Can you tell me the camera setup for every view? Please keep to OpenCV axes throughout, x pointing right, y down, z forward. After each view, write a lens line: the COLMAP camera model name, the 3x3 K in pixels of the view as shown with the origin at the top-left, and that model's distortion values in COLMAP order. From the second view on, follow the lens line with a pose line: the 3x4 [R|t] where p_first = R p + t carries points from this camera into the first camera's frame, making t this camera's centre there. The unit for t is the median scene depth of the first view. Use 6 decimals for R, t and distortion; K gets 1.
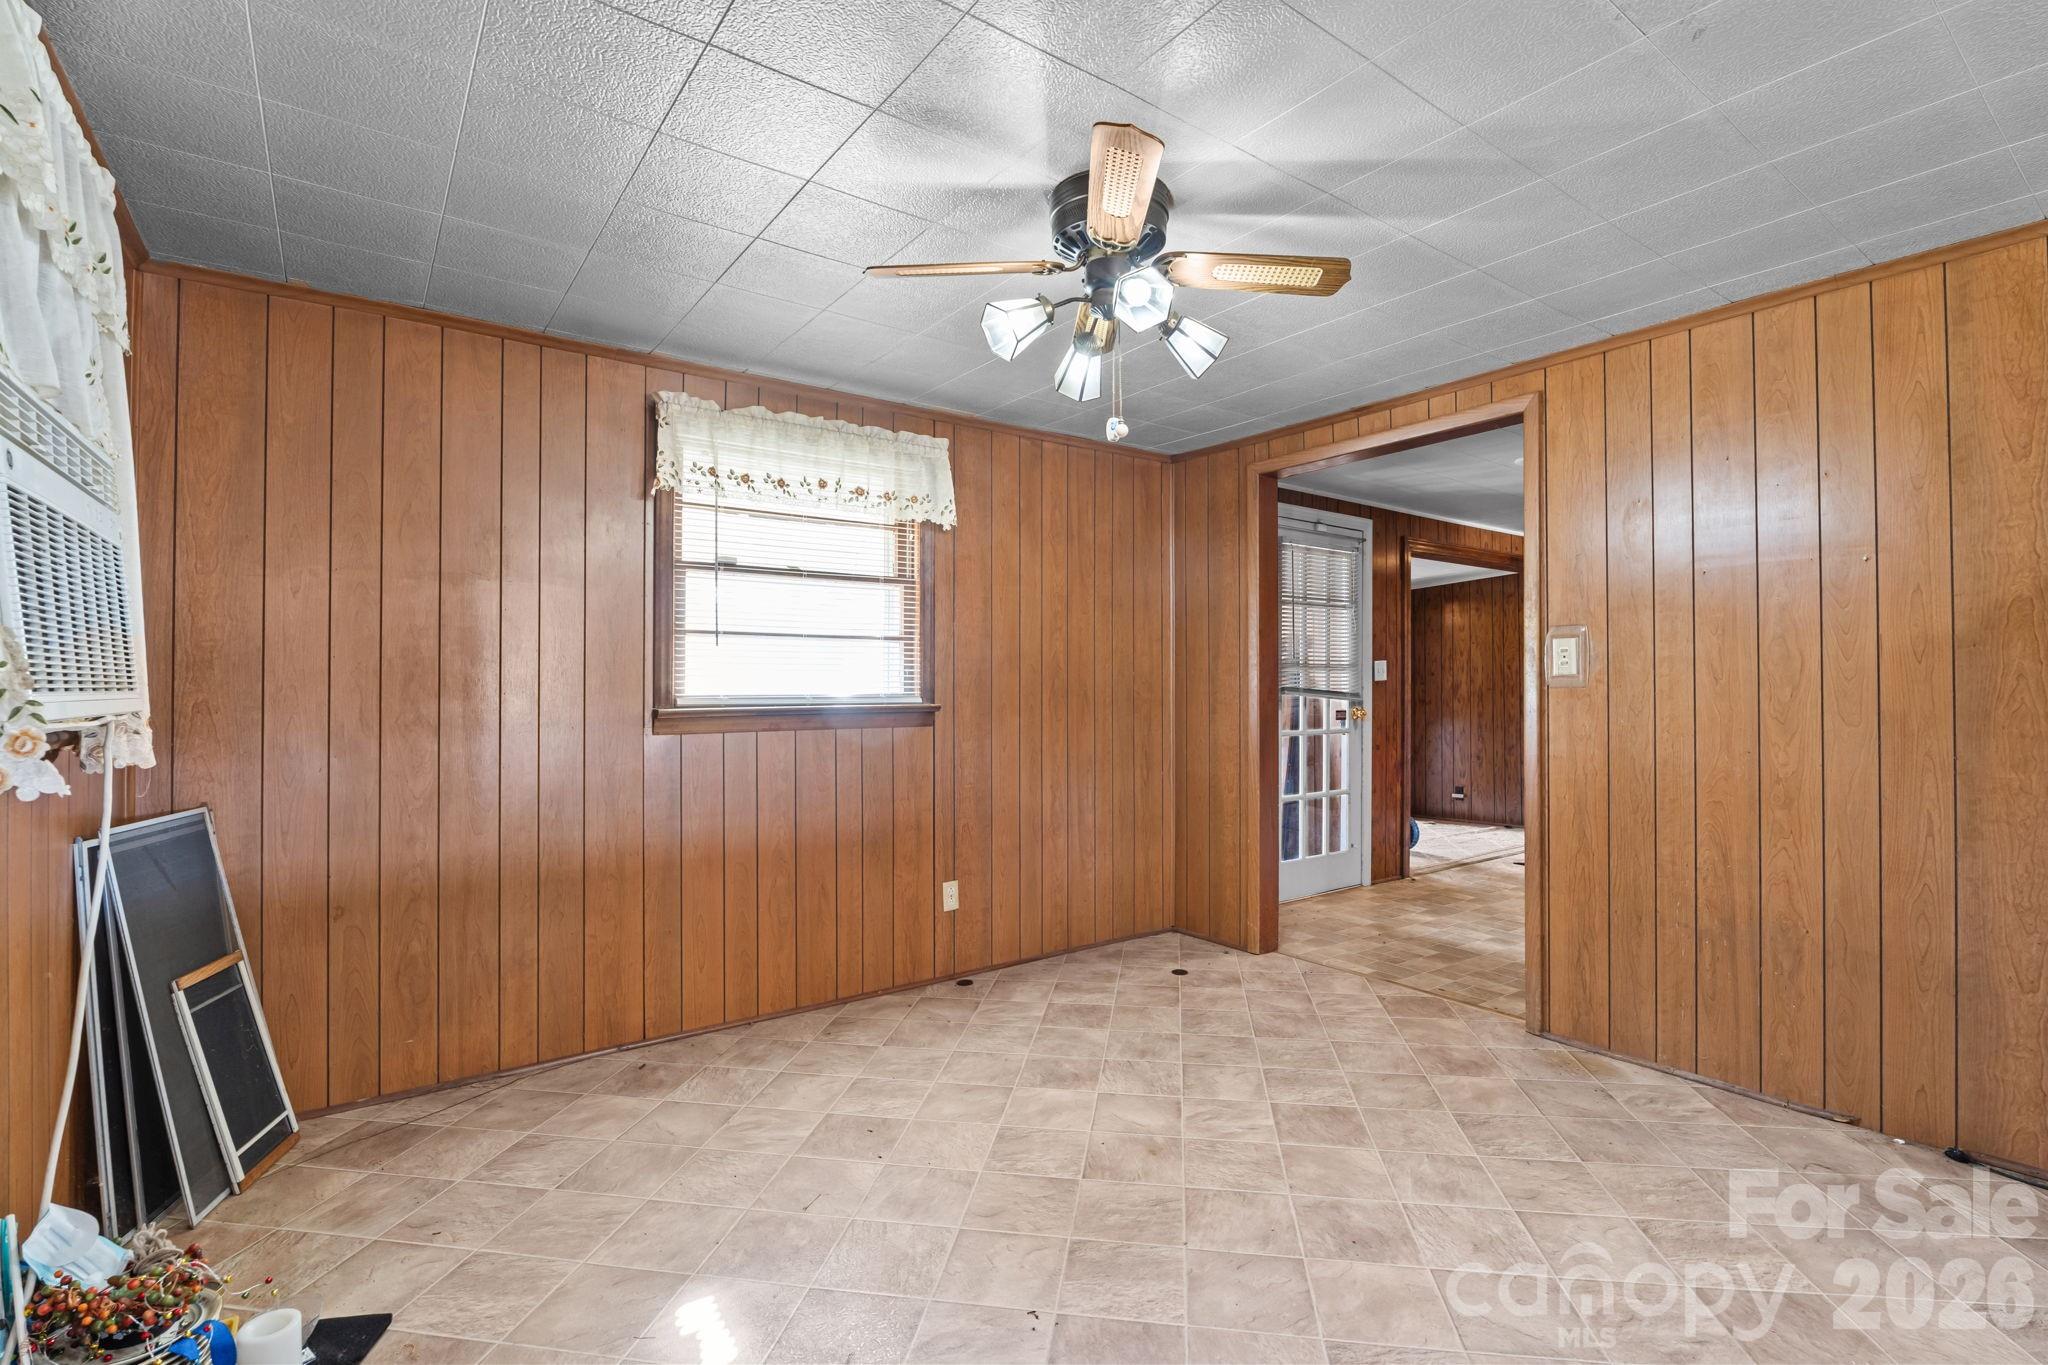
lens RADIAL K [[944.8, 0, 1034.9], [0, 944.8, 672.2], [0, 0, 1]] dist [-0.005712, -0.000969]
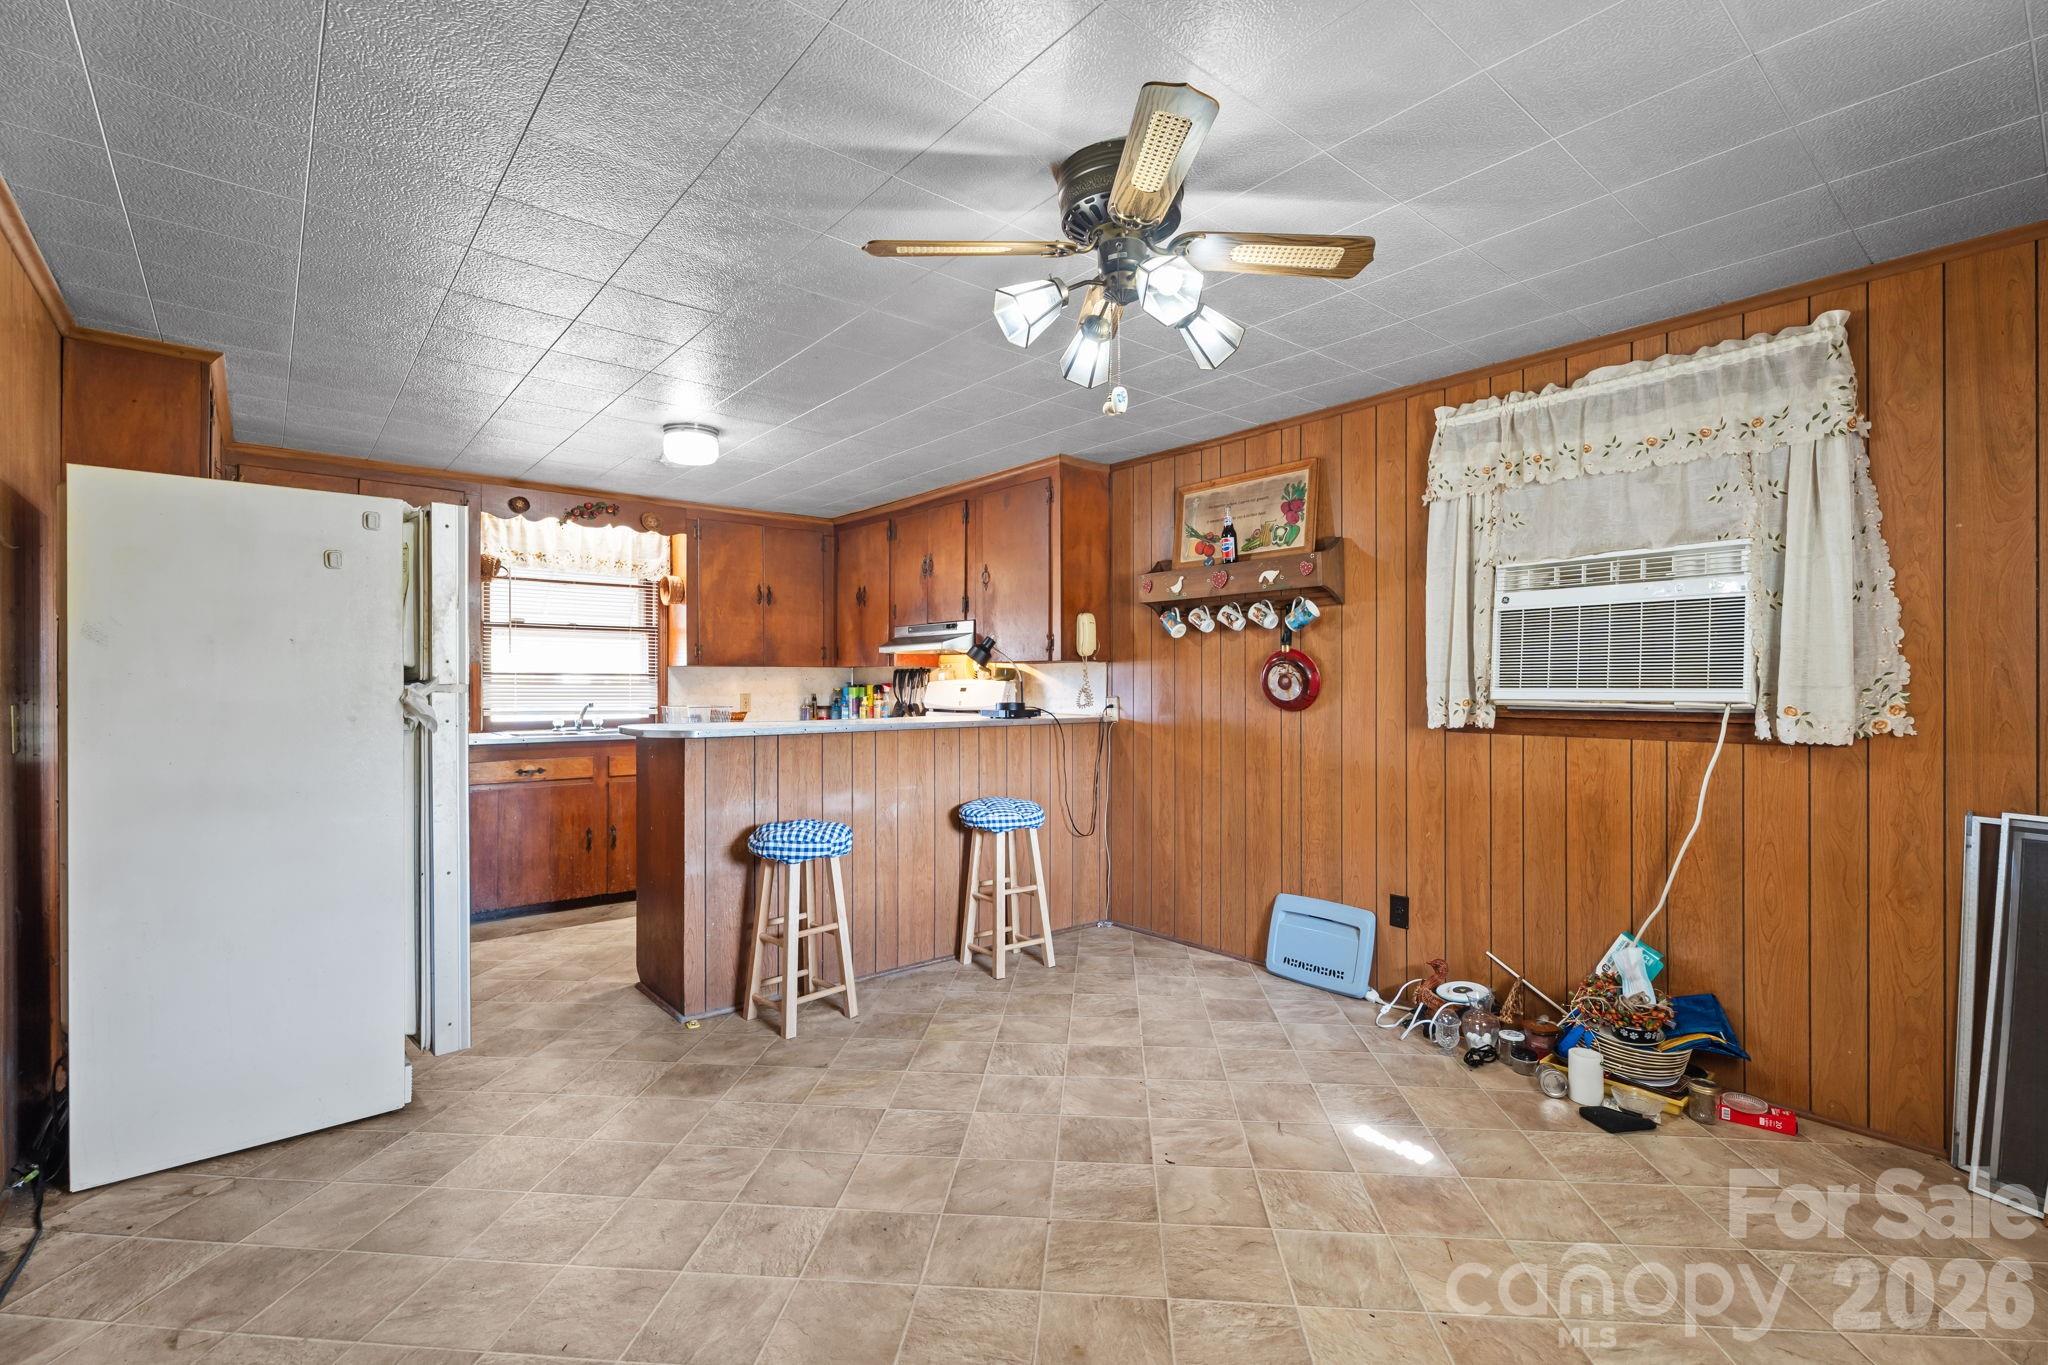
lens RADIAL K [[944.8, 0, 1018.7], [0, 944.8, 688.1], [0, 0, 1]] dist [-0.005712, -0.000969]
pose [[-0.998692, 0.003370, -0.051011, 0.169792], [0.003912, 0.999937, -0.010512, 0.017079], [0.050973, -0.010698, -0.998643, 1.424595]]
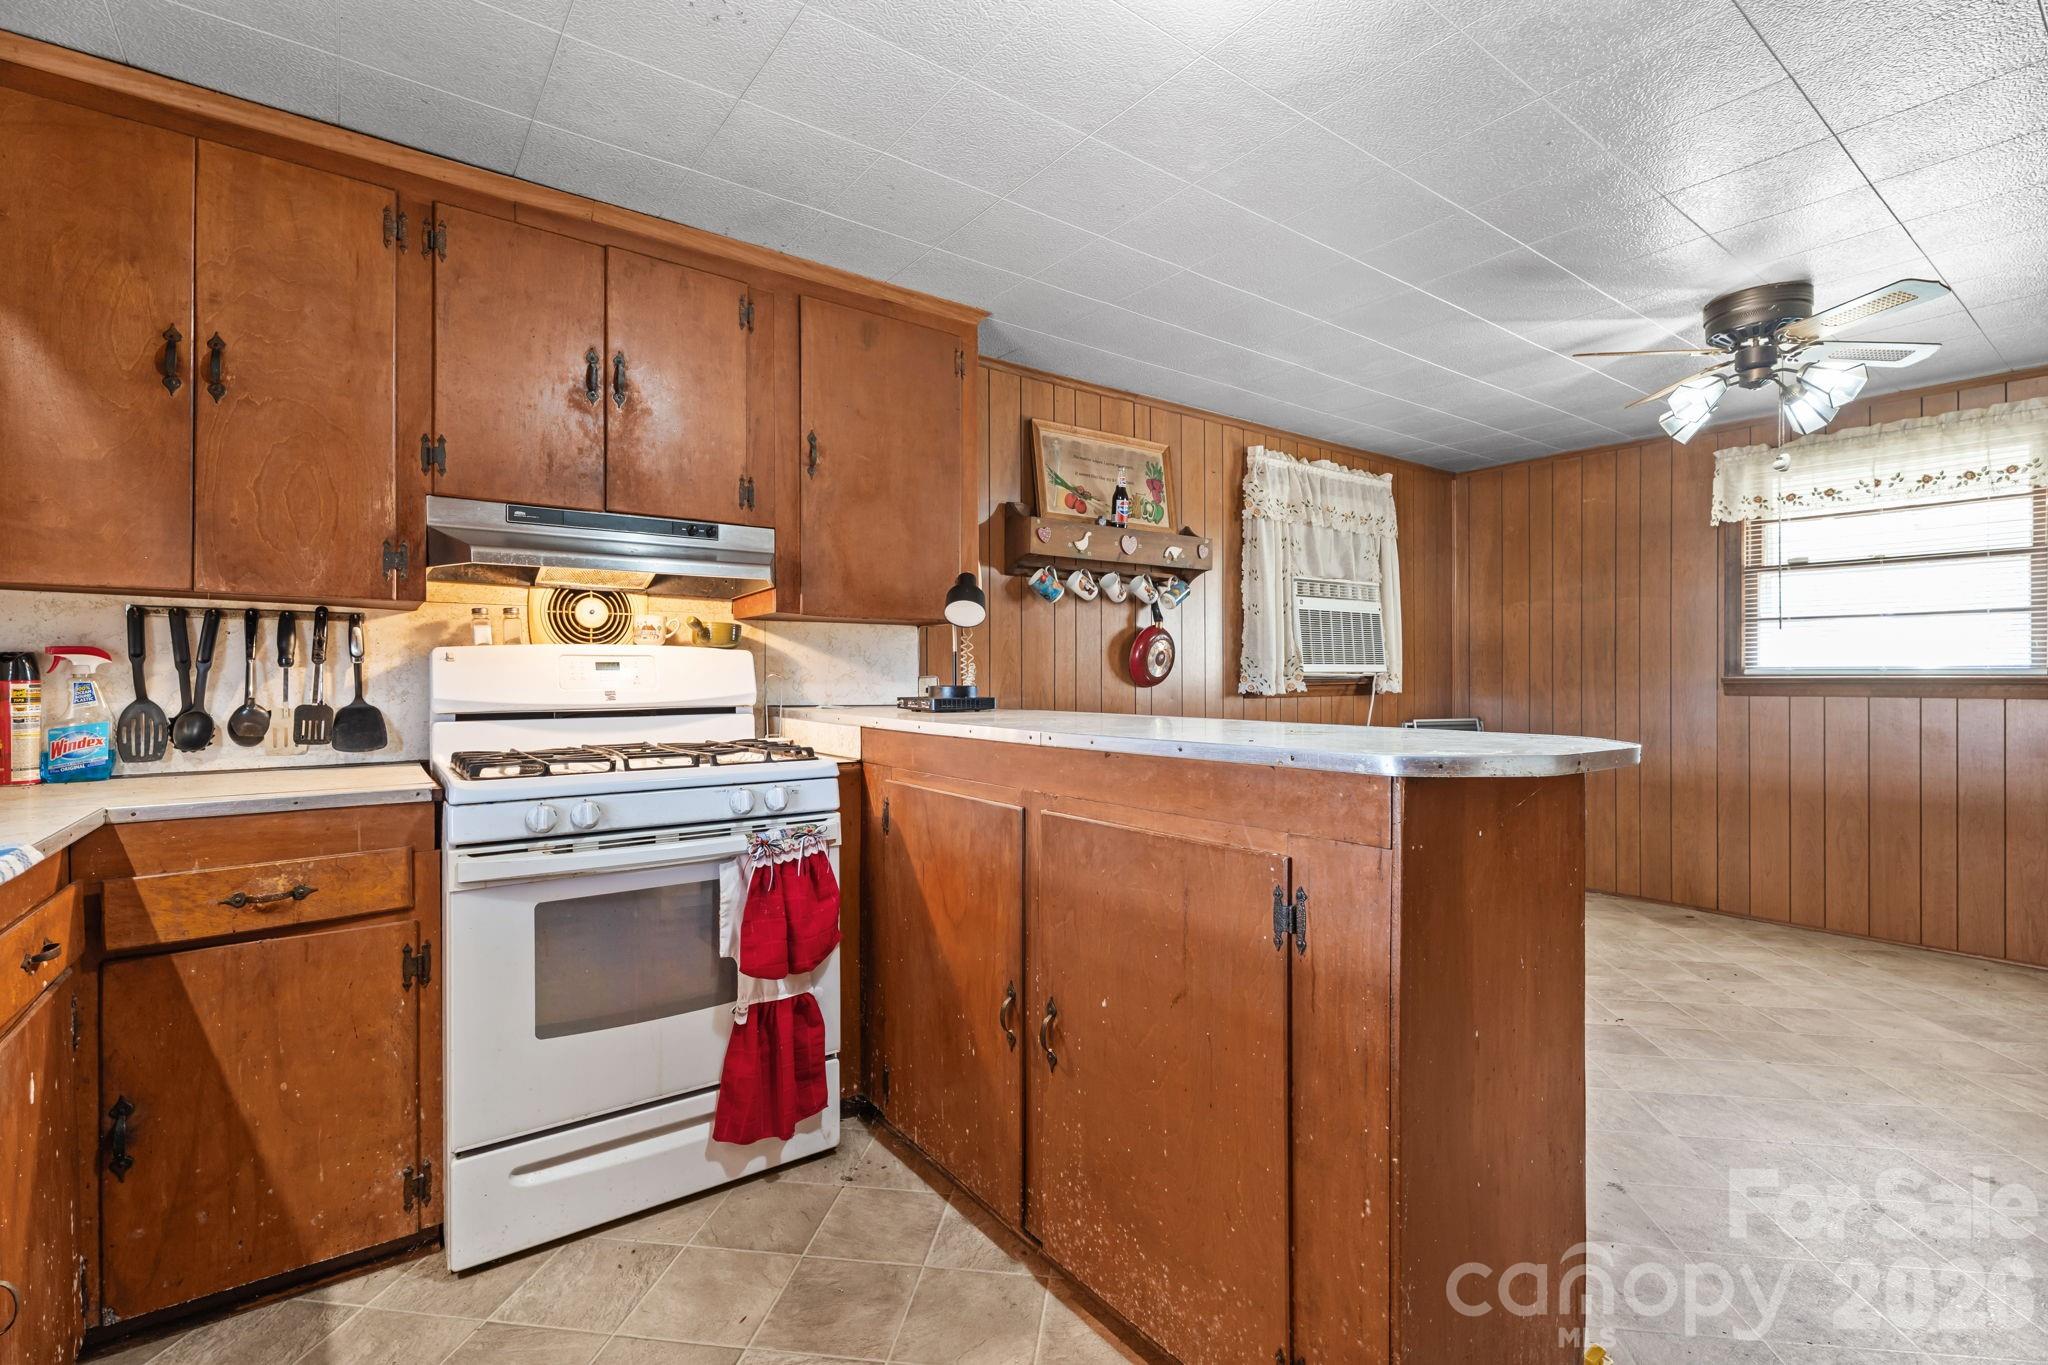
lens RADIAL K [[915.6, 0, 1044.2], [0, 915.6, 678.6], [0, 0, 1]] dist [-0.005737, 0.001331]
pose [[0.027652, 0.006220, -0.999598, 1.008339], [0.019589, 0.999785, 0.006763, 0.013273], [0.999426, -0.019768, 0.027524, -0.052070]]
